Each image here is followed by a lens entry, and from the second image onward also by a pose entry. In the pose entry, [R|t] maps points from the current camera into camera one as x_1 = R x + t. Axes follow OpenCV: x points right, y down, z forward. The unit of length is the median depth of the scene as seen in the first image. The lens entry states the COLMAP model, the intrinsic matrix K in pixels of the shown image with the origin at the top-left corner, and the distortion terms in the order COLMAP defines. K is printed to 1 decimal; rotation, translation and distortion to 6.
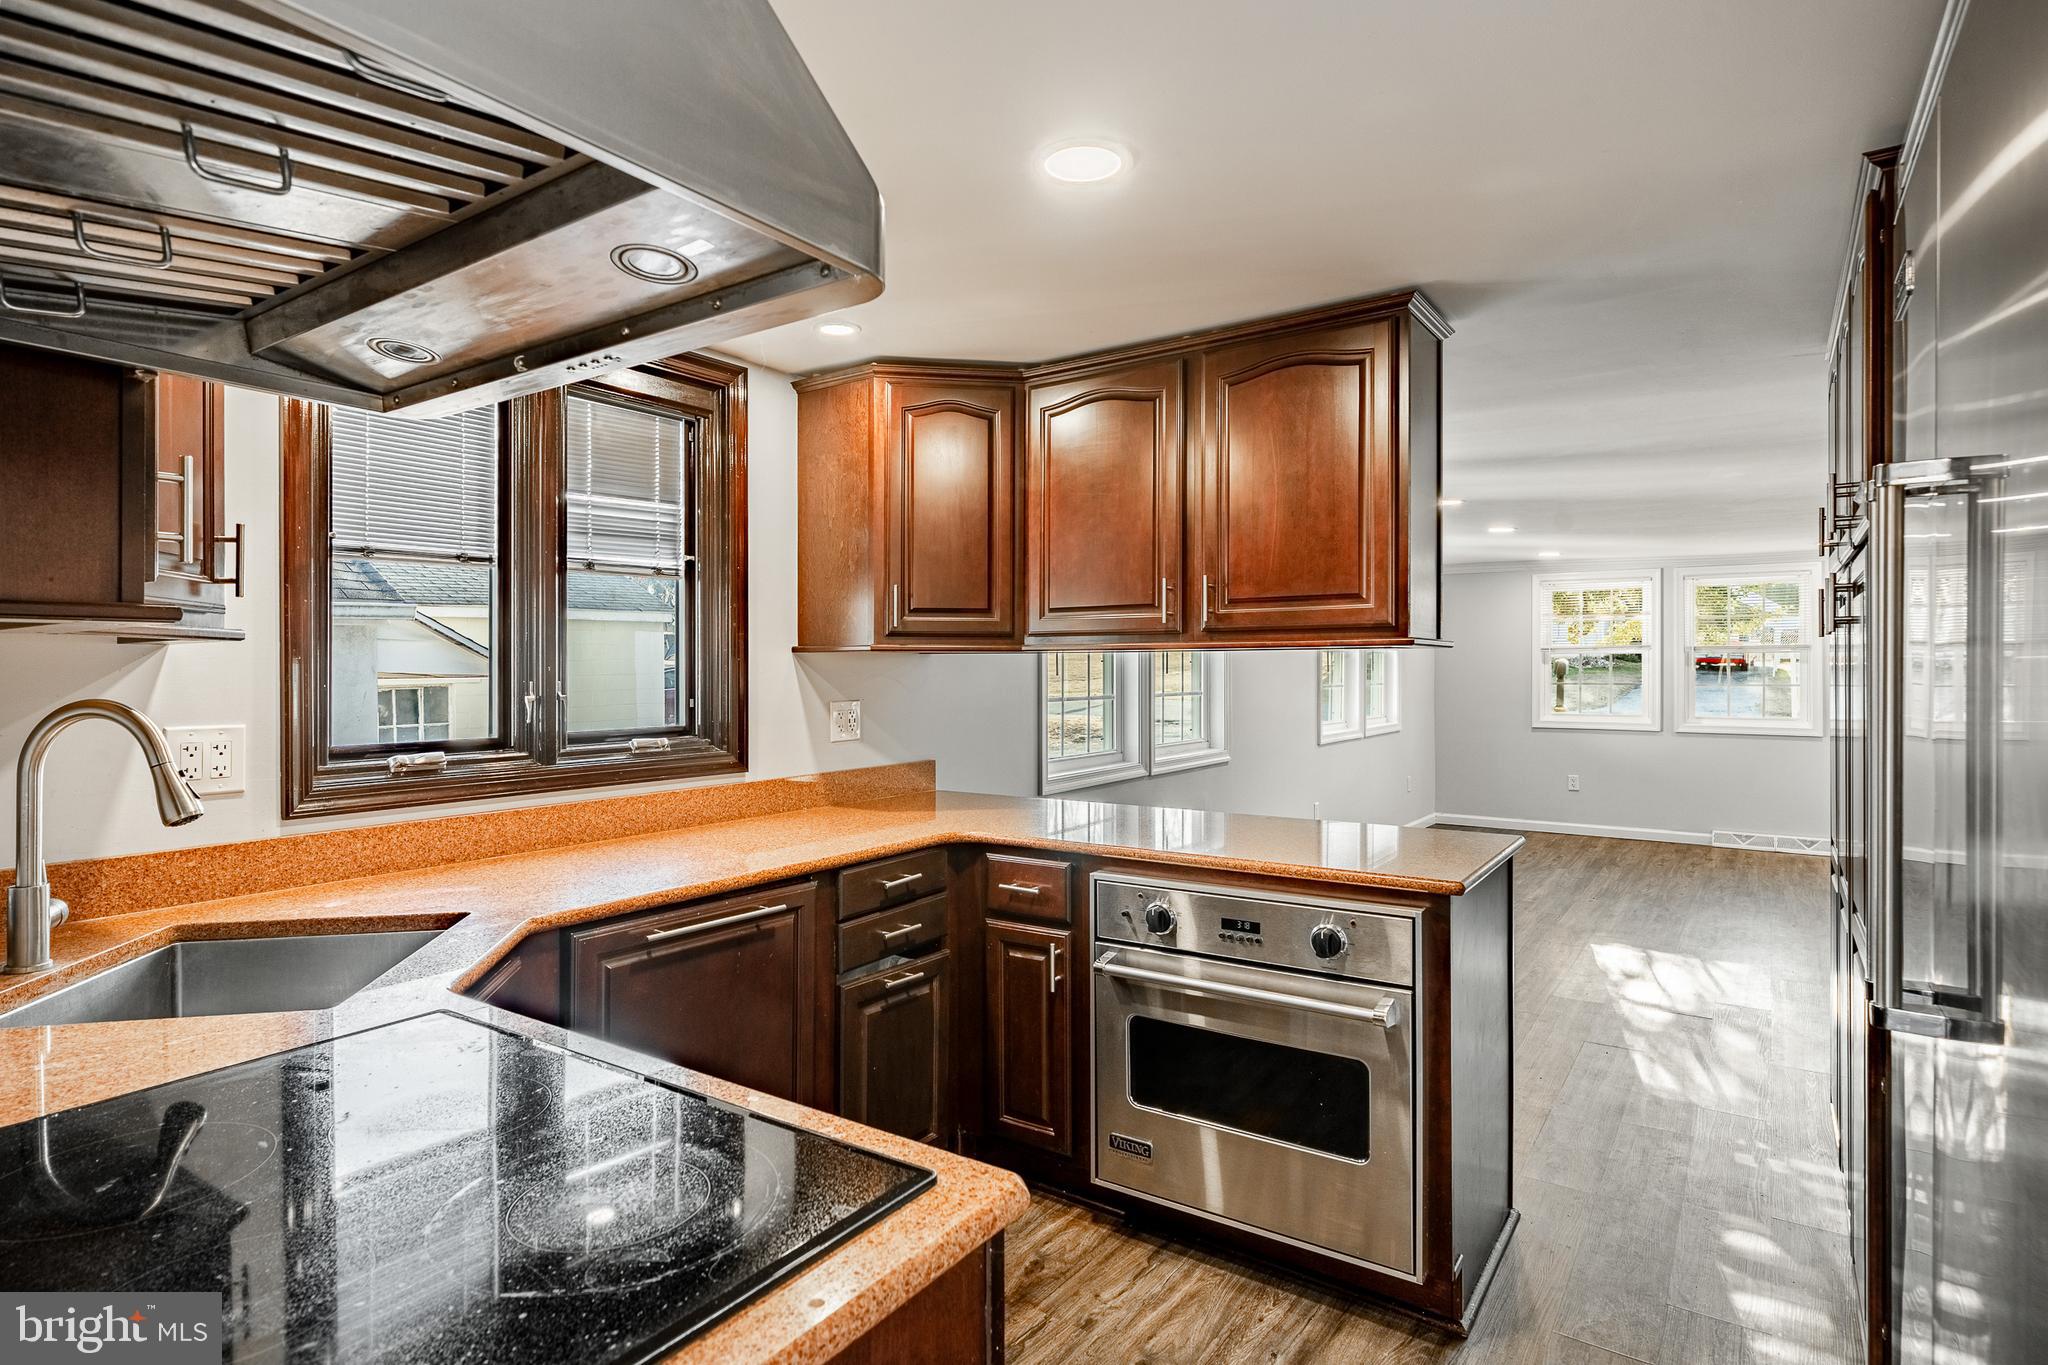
lens RADIAL K [[1065.4, 0, 1024.0], [0, 1065.4, 682.5], [0, 0, 1]] dist [0.026276, 0.000241]
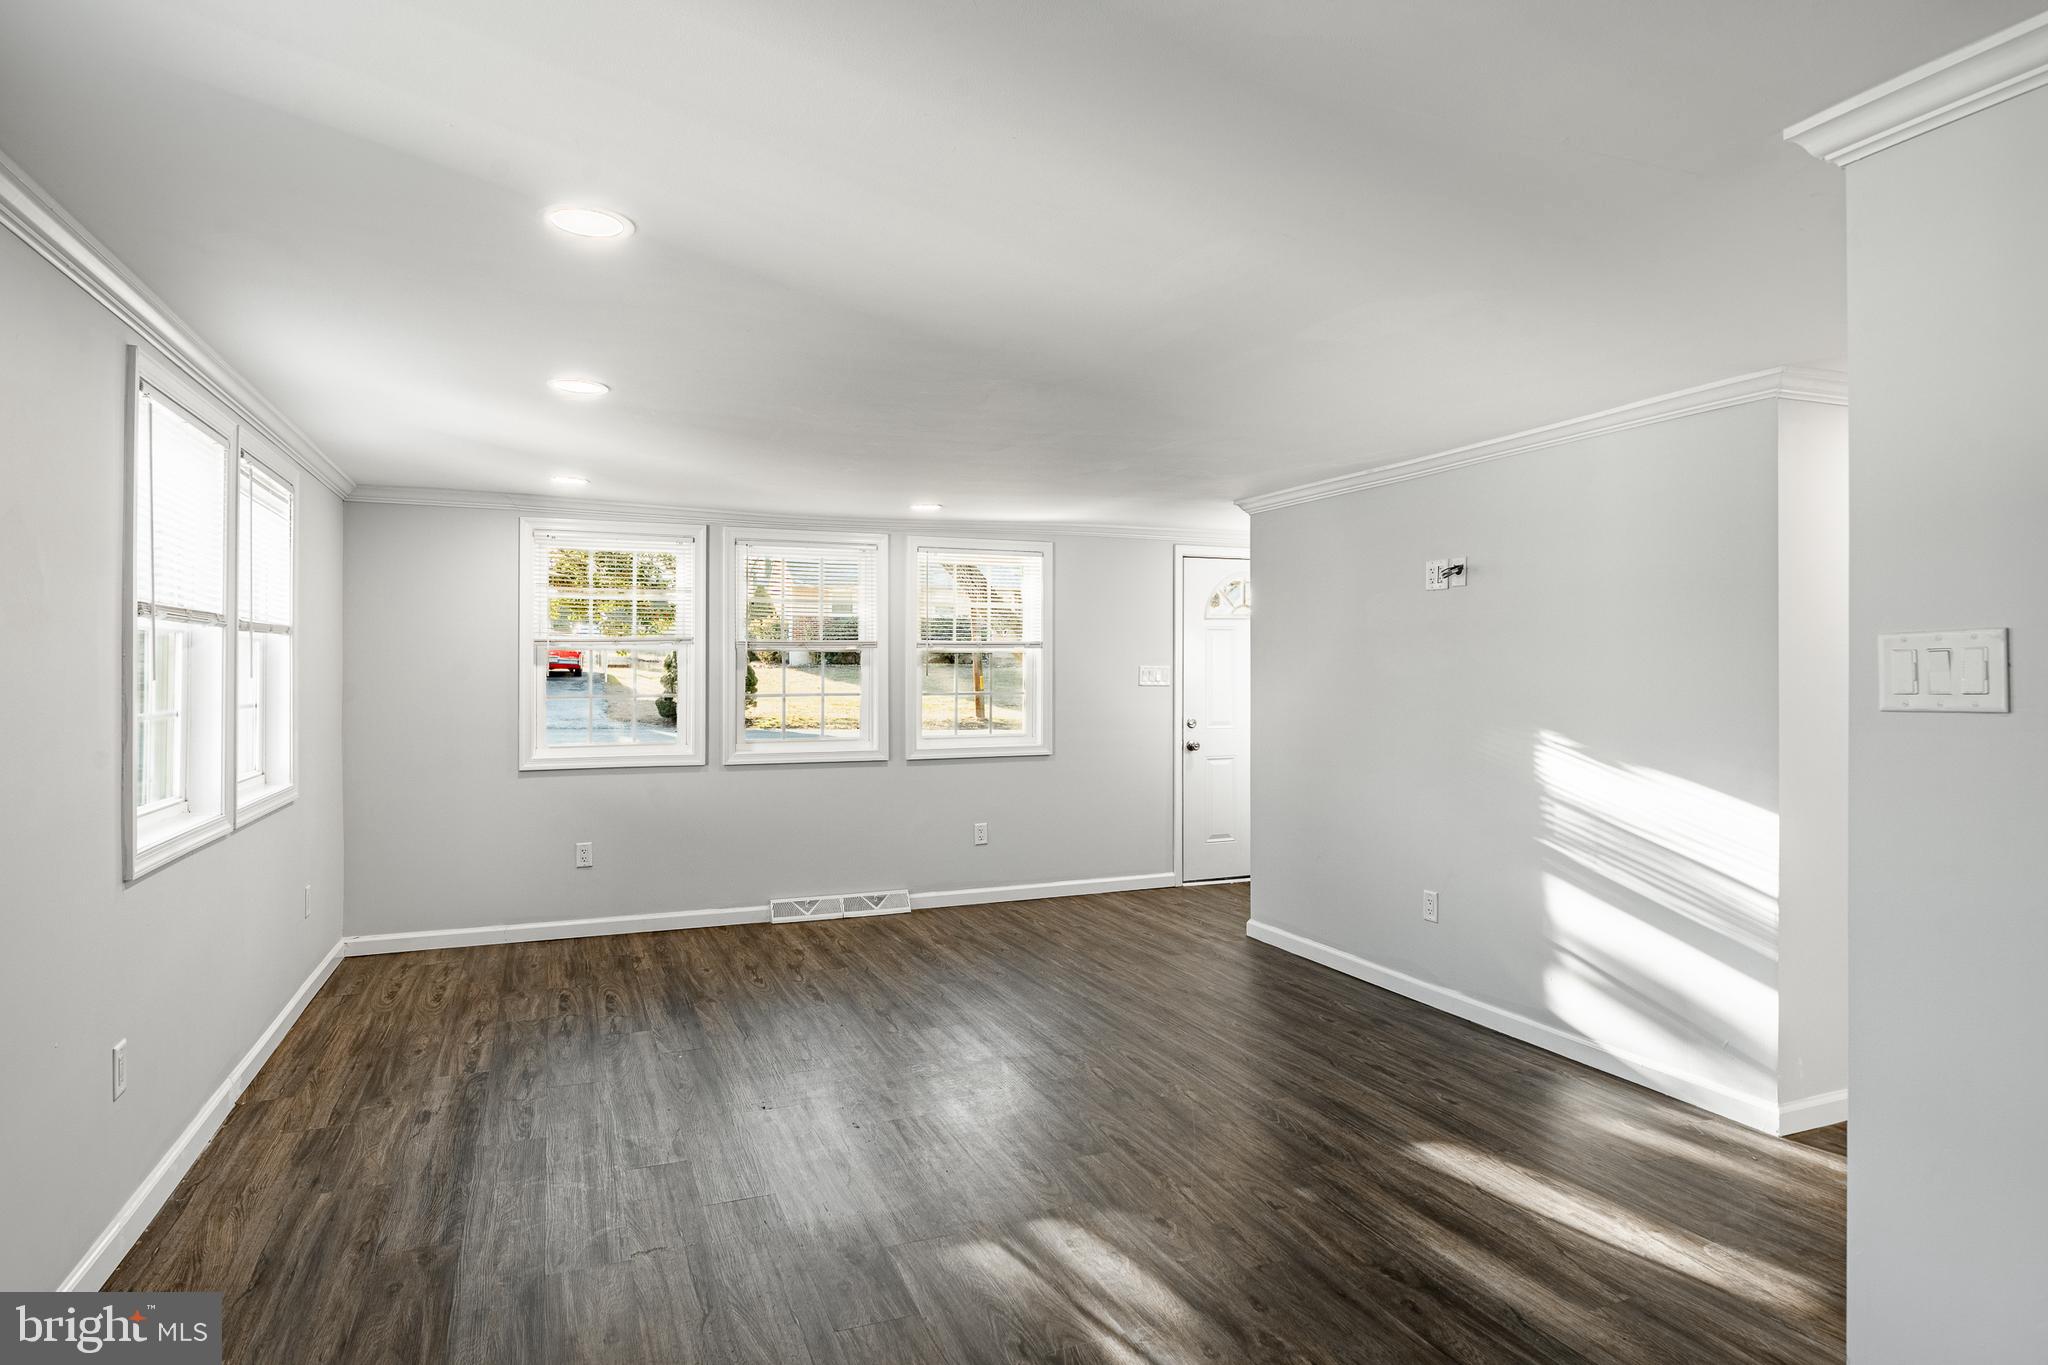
lens RADIAL K [[1141.0, 0, 1013.0], [0, 1141.0, 671.0], [0, 0, 1]] dist [0.000890, 0.001323]
pose [[0.550605, 0.000690, 0.834765, 0.099138], [0.012027, 0.999889, -0.008759, -0.005523], [-0.834679, 0.014863, 0.550536, 0.453704]]
